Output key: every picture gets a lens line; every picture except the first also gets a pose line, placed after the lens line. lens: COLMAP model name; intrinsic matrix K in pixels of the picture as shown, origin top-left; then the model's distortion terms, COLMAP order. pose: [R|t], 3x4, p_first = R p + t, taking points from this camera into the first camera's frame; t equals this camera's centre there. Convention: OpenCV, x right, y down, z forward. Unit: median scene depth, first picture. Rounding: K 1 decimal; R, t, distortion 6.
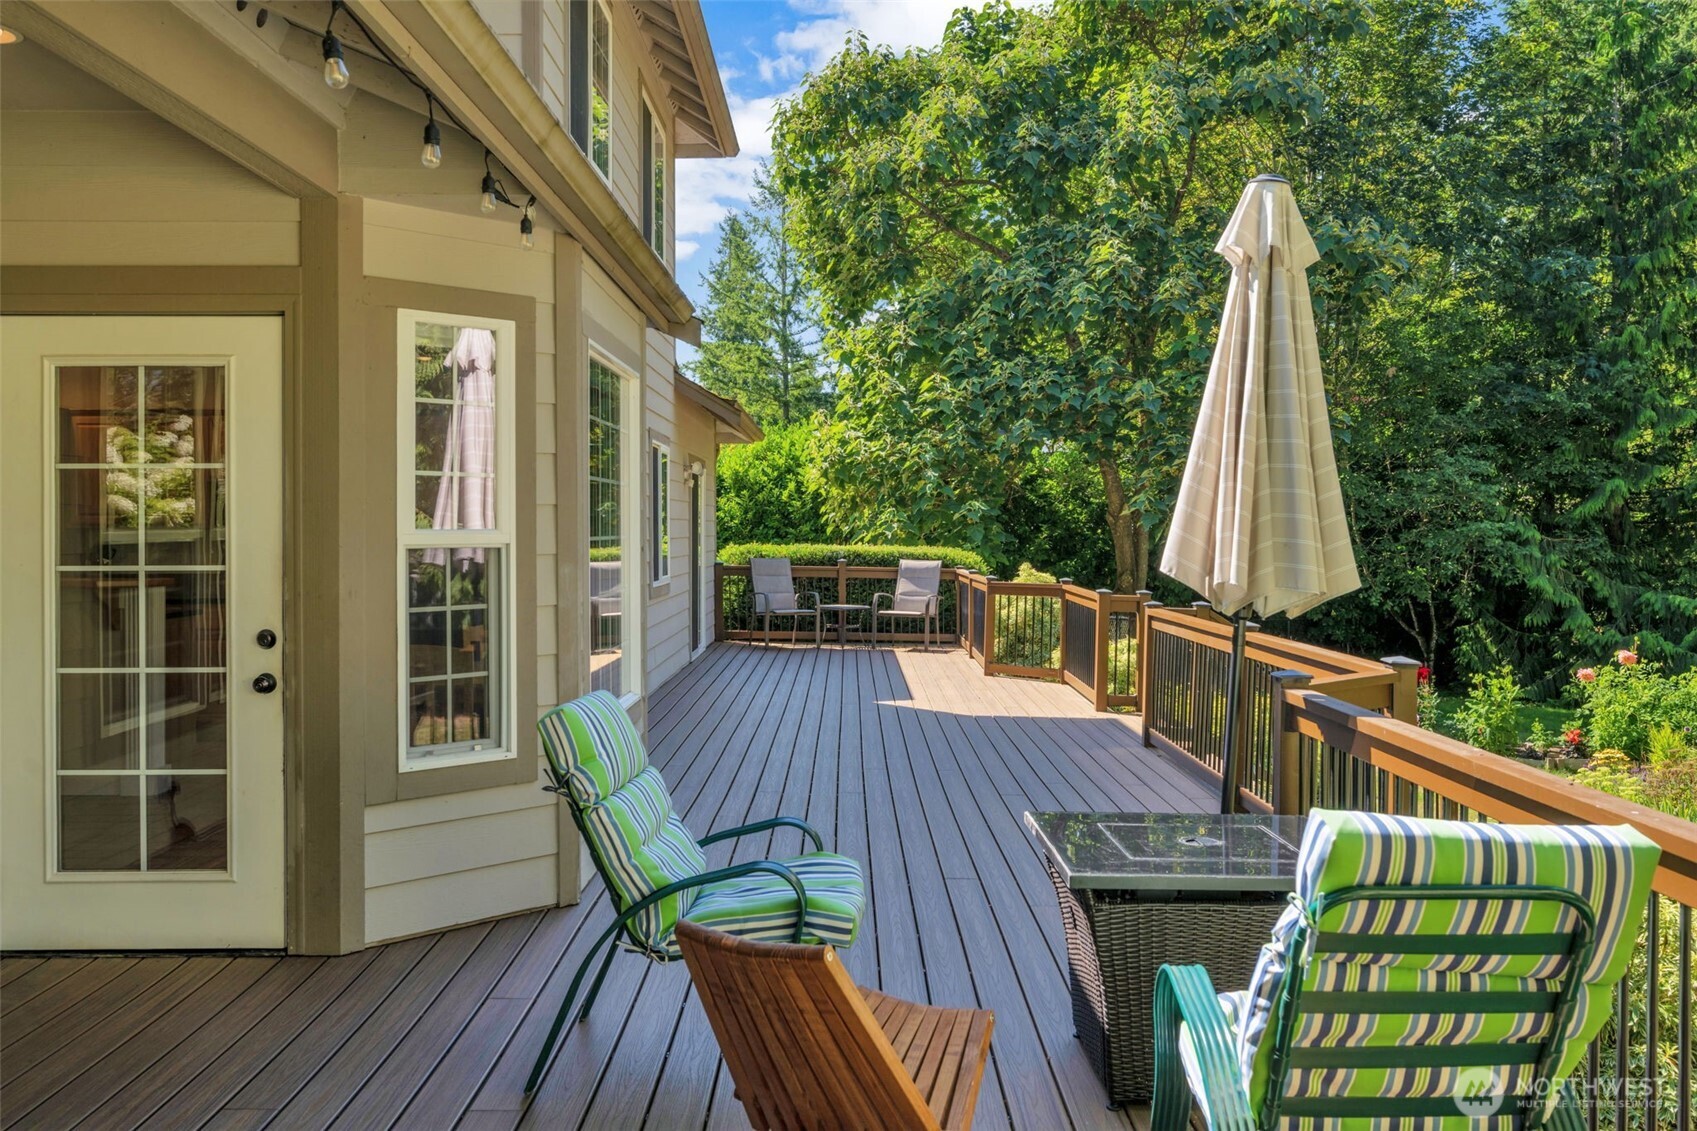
lens RADIAL K [[1507.6, 0, 848.5], [0, 1507.6, 565.5], [0, 0, 1]] dist [0.074096, -0.118351]
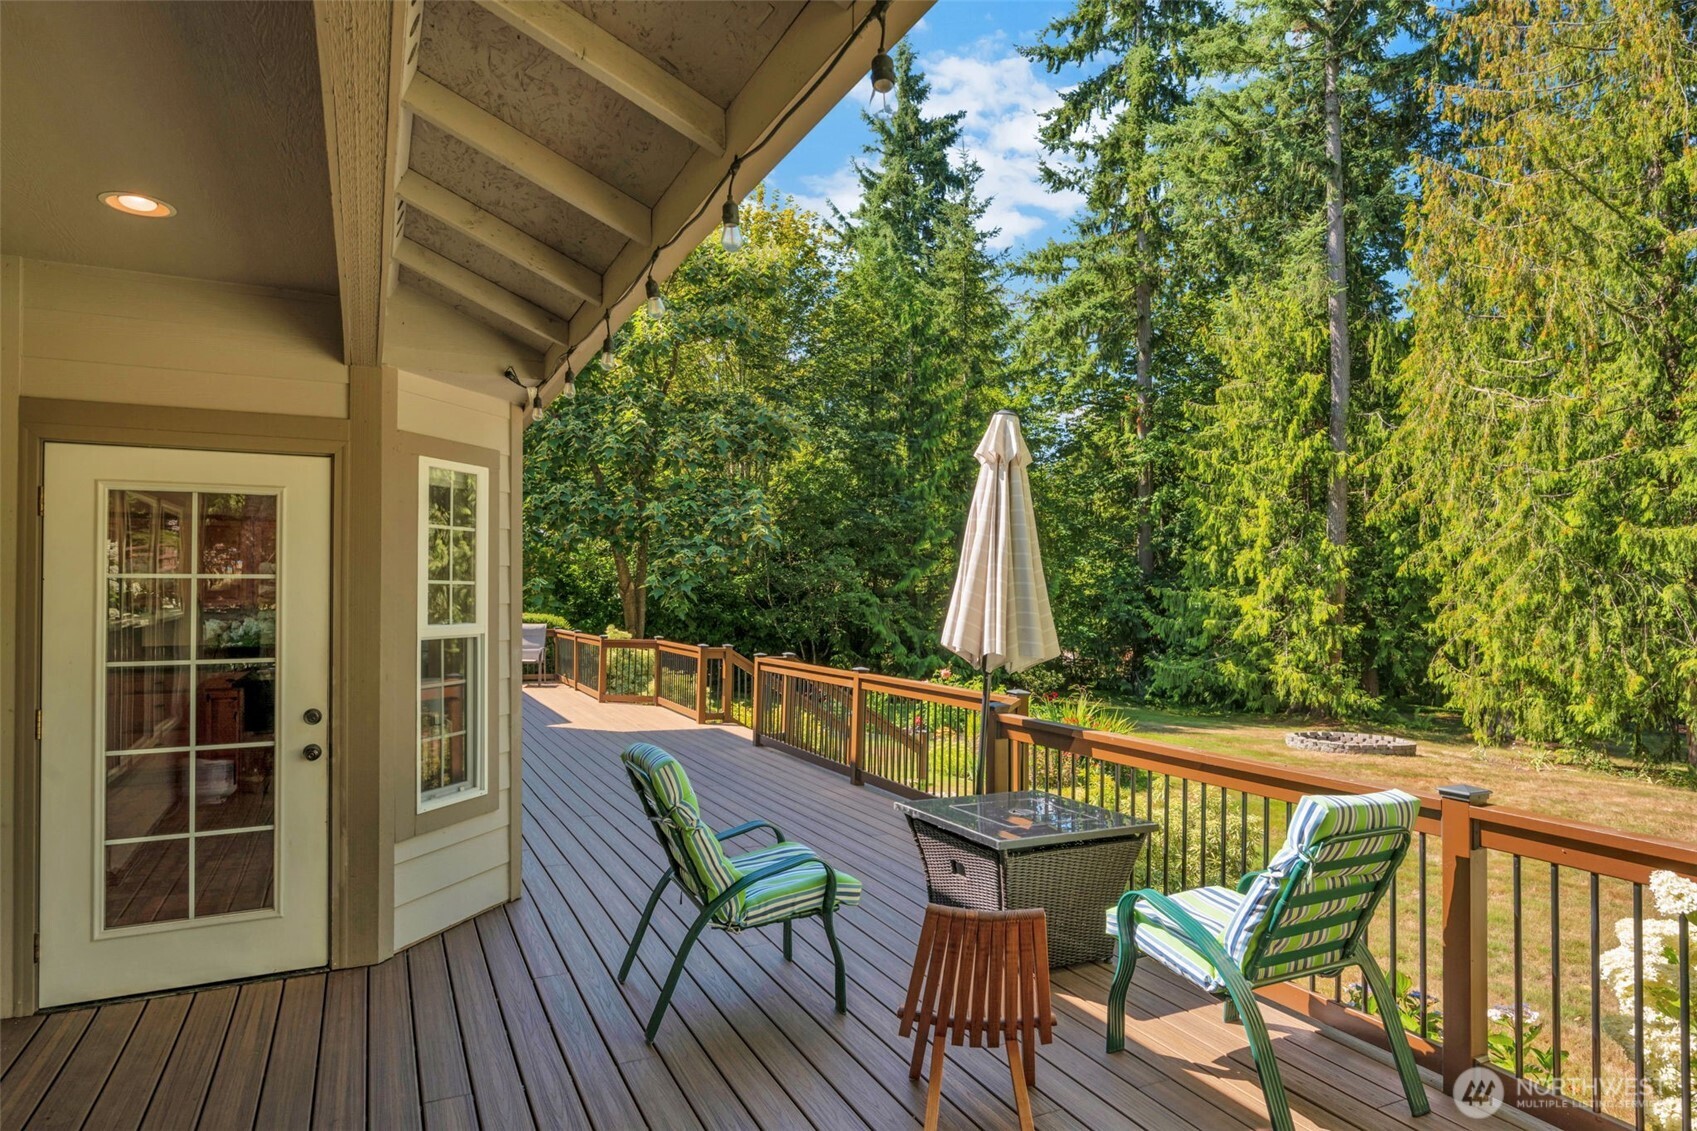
lens RADIAL K [[992.3, 0, 848.1], [0, 992.3, 602.6], [0, 0, 1]] dist [0.019778, -0.000315]
pose [[0.903215, -0.003333, 0.429175, -0.335497], [0.010019, 0.999861, -0.013320, -0.029010], [-0.429071, 0.016331, 0.903123, 0.076065]]
